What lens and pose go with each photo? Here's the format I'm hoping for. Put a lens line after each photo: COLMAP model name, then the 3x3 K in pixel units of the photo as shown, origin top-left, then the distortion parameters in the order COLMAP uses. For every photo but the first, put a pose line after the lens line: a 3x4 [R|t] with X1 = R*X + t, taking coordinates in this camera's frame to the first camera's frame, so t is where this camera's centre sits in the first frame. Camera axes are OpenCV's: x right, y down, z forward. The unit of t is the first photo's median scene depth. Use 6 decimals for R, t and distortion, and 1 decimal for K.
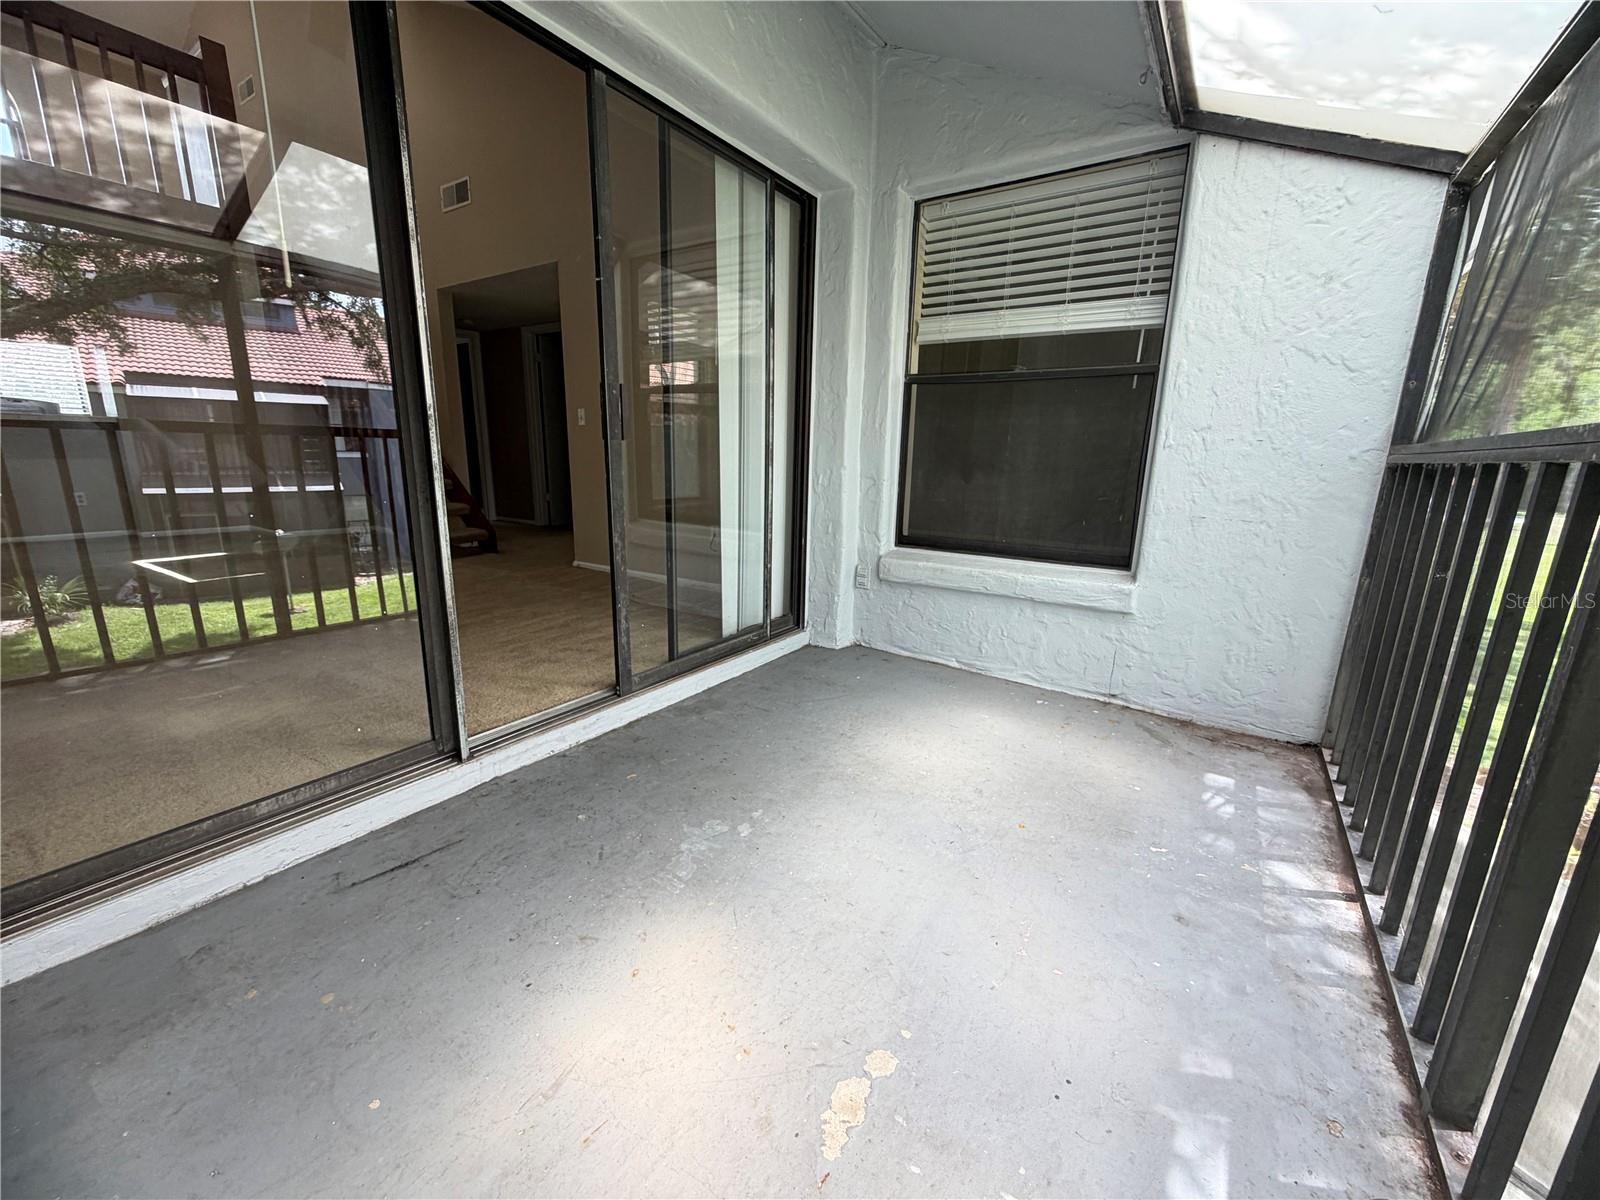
lens RADIAL K [[639.3, 0, 796.8], [0, 639.3, 601.3], [0, 0, 1]] dist [-0.002227, 0.000563]
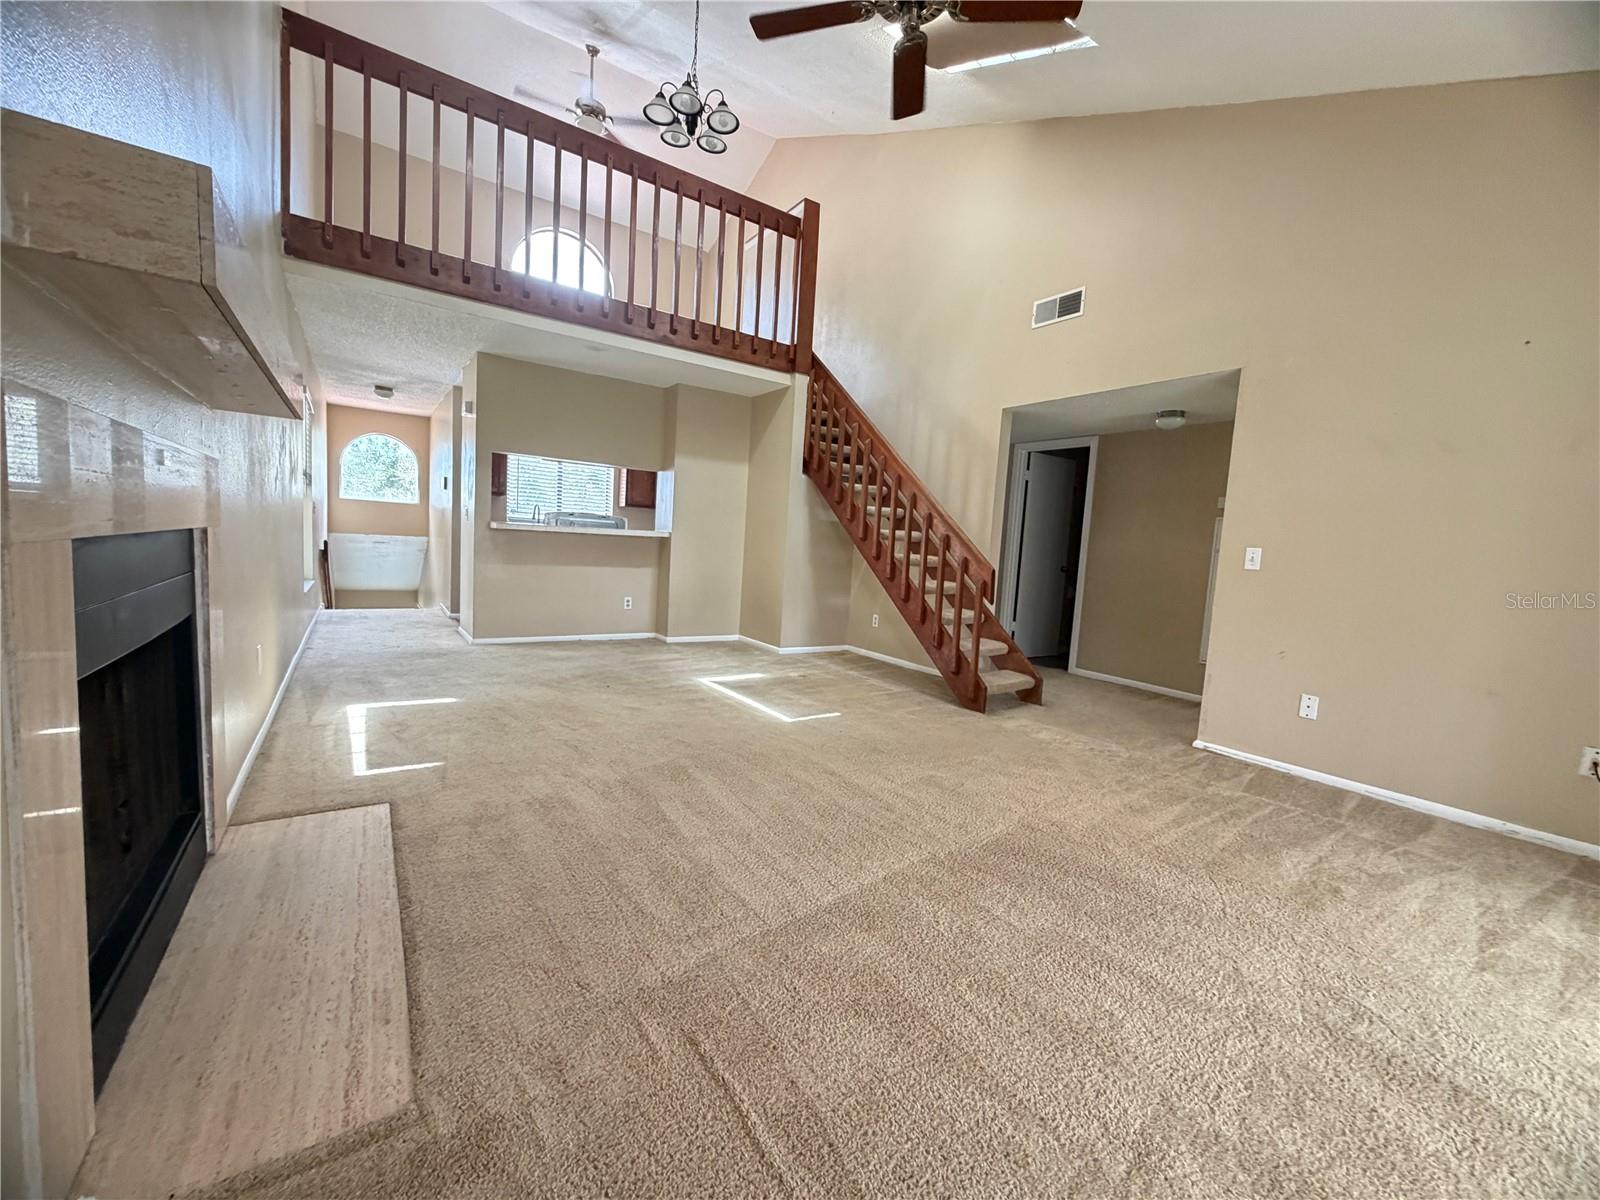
lens RADIAL K [[639.3, 0, 796.8], [0, 639.3, 601.3], [0, 0, 1]] dist [-0.002227, 0.000563]
pose [[0.926430, 0.068474, -0.370187, -0.523228], [-0.124524, 0.983706, -0.129677, -0.068976], [0.355275, 0.166234, 0.919862, 0.111252]]
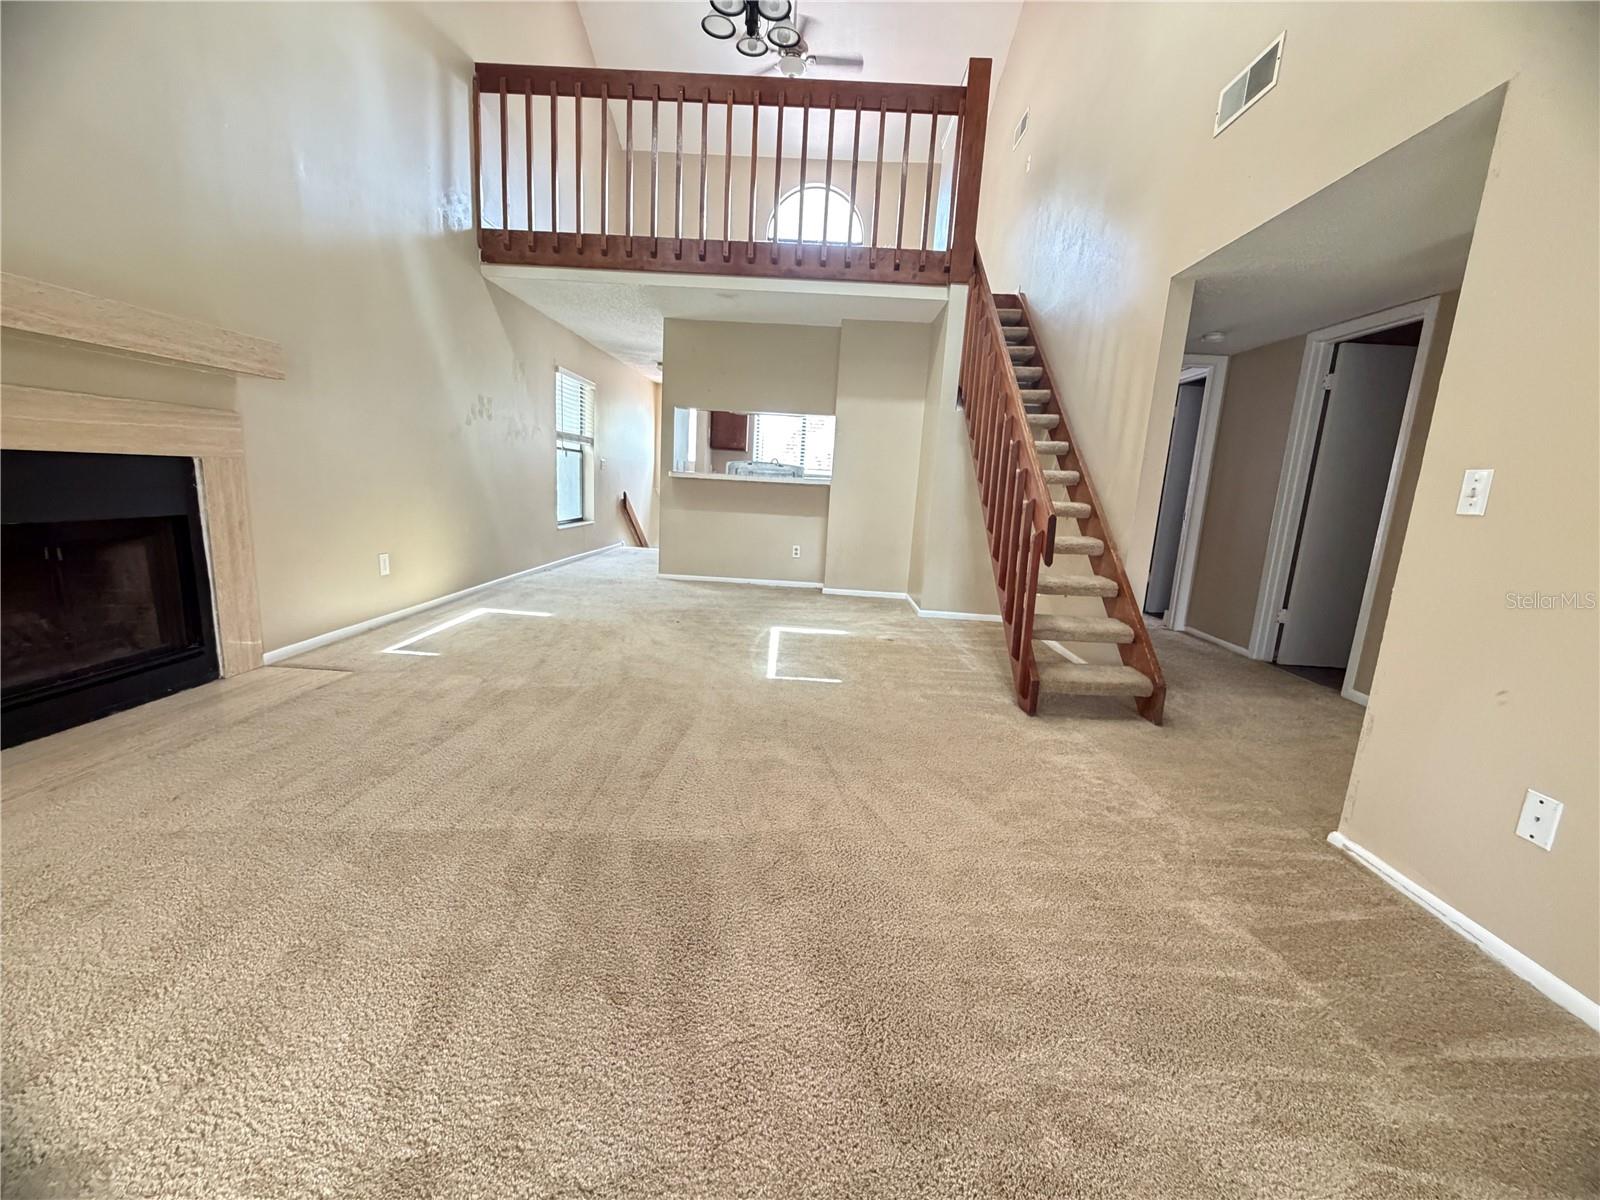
lens RADIAL K [[639.3, 0, 796.8], [0, 639.3, 601.3], [0, 0, 1]] dist [-0.002227, 0.000563]
pose [[0.534967, 0.164557, -0.828692, -0.219860], [-0.236880, 0.970722, 0.039841, -0.142976], [0.810986, 0.174987, 0.558285, 0.466981]]
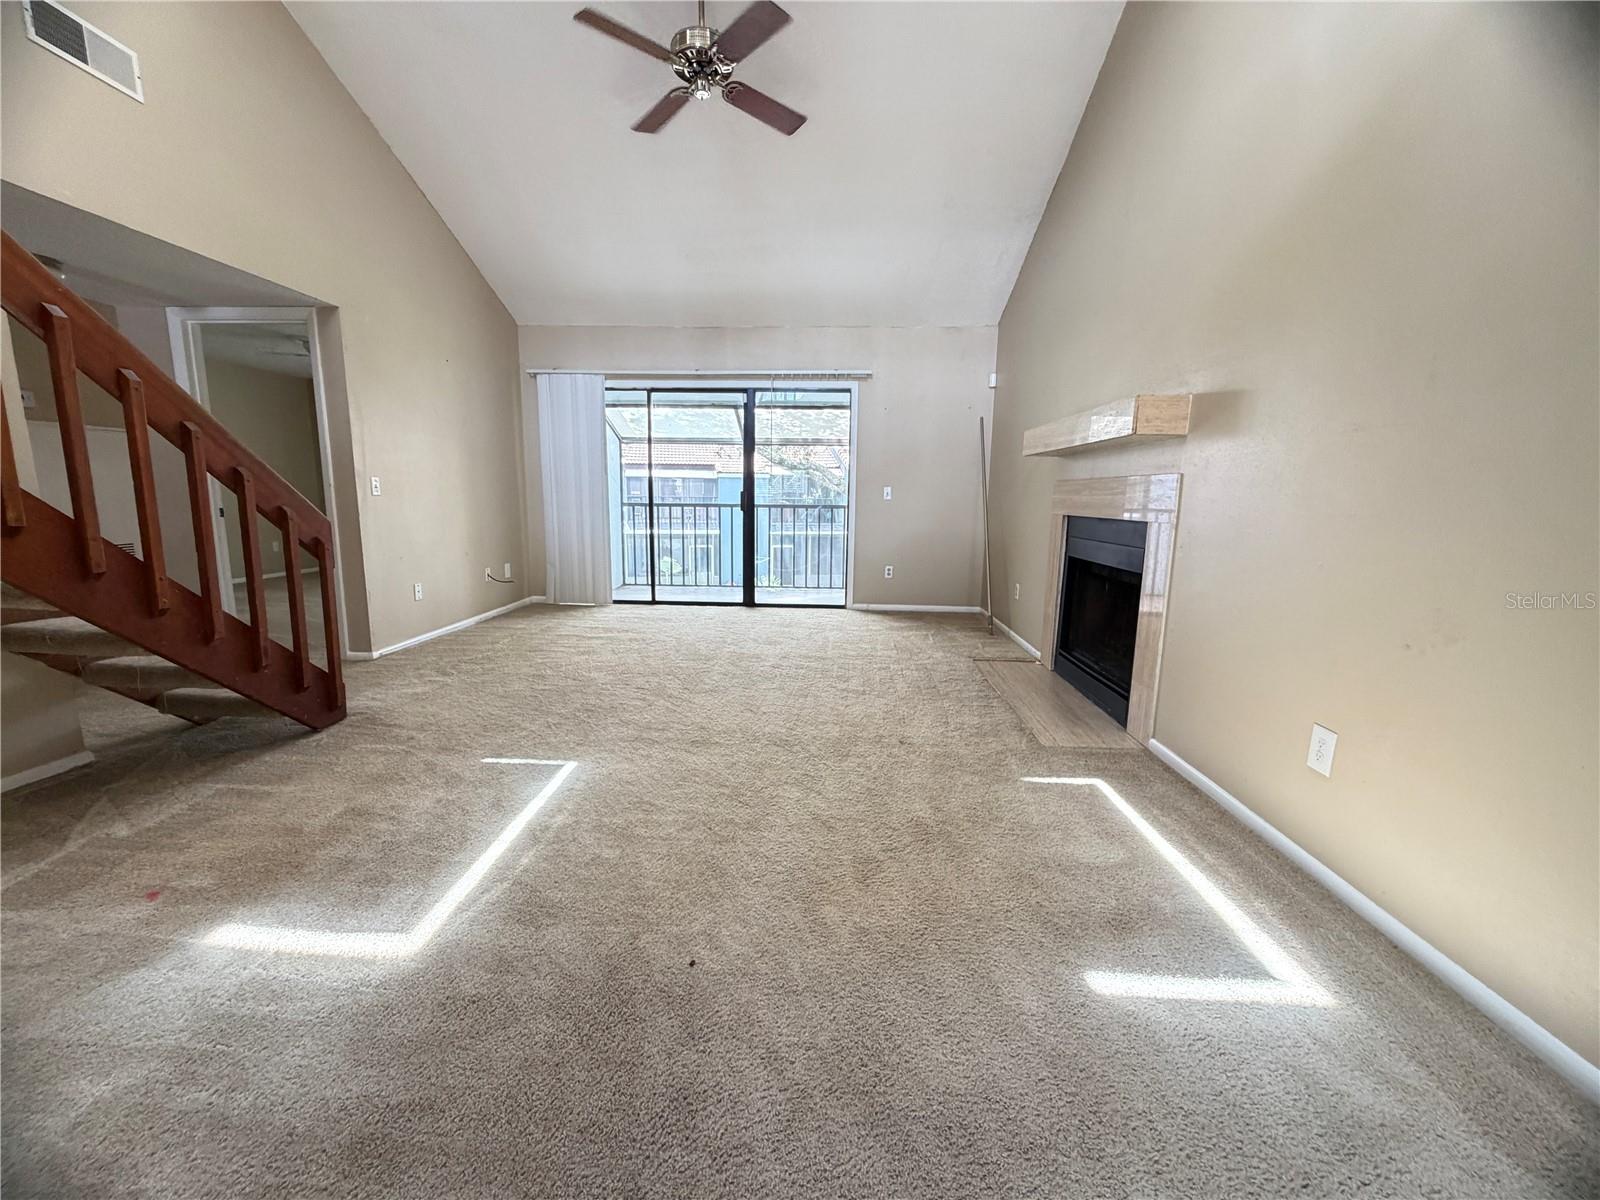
lens RADIAL K [[639.3, 0, 796.8], [0, 639.3, 601.3], [0, 0, 1]] dist [-0.002227, 0.000563]
pose [[-0.527530, -0.167295, 0.832901, -1.362250], [0.171152, 0.939387, 0.297085, -0.287558], [-0.832117, 0.299274, -0.466921, 0.916997]]
